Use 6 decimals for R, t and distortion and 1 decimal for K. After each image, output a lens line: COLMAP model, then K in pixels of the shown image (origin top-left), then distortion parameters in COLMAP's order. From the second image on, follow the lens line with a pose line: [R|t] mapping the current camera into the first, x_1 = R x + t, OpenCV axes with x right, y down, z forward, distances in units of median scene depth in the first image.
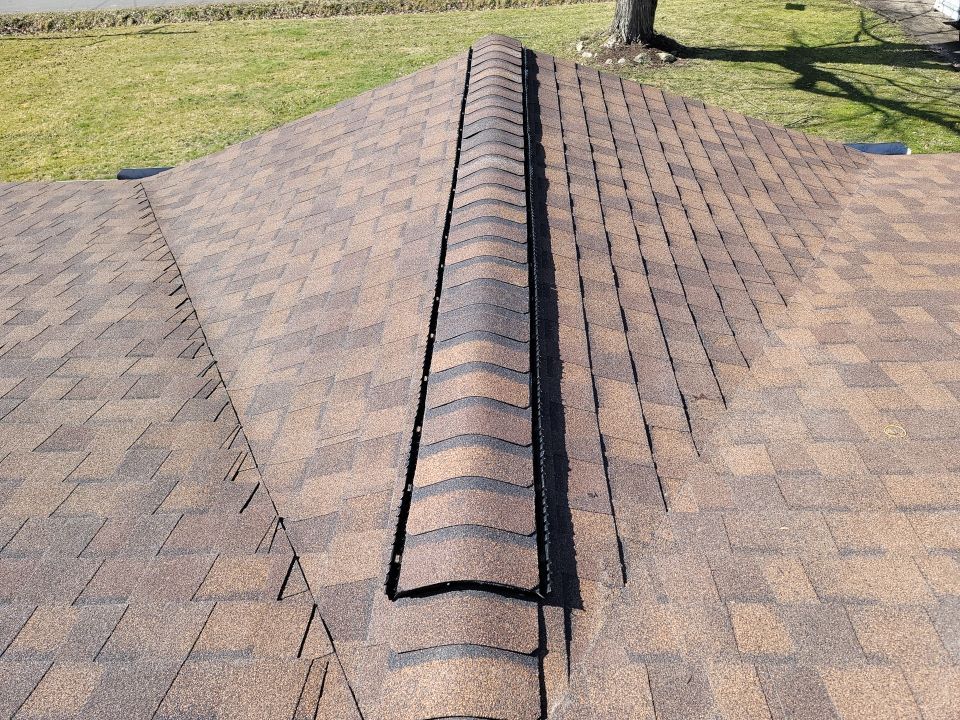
lens RADIAL K [[712.7, 0, 479.3], [0, 712.7, 355.1], [0, 0, 1]] dist [0.094595, -0.083729]
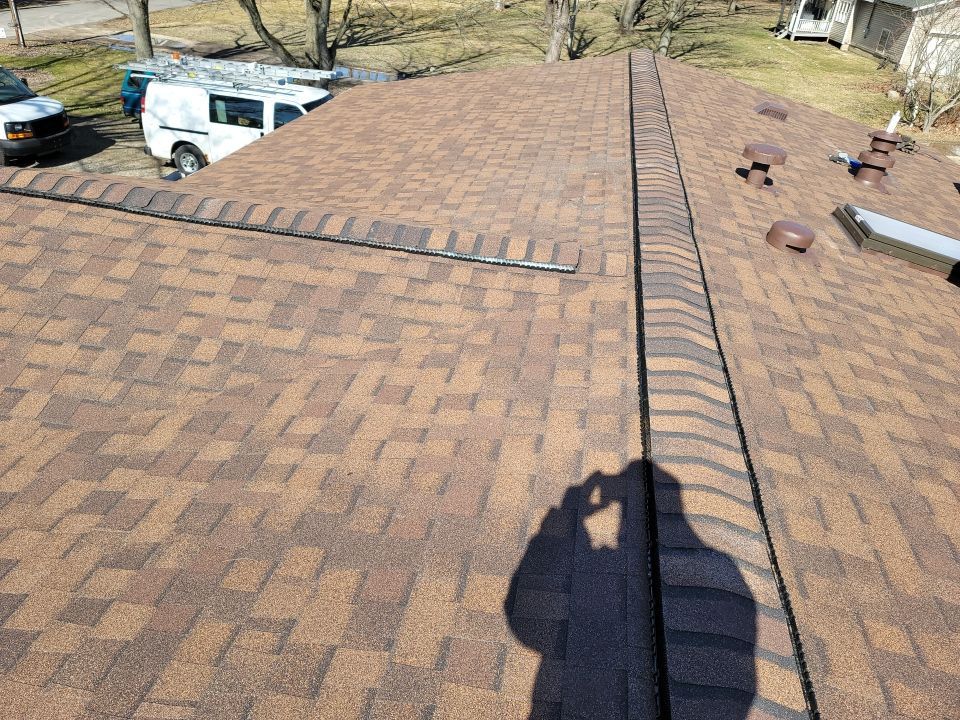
lens RADIAL K [[724.6, 0, 481.0], [0, 724.6, 350.0], [0, 0, 1]] dist [0.095884, -0.096702]
pose [[0.138186, -0.445521, 0.884543, -0.243270], [0.559467, 0.772081, 0.301476, -0.037963], [-0.817253, 0.453212, 0.355945, 0.051662]]
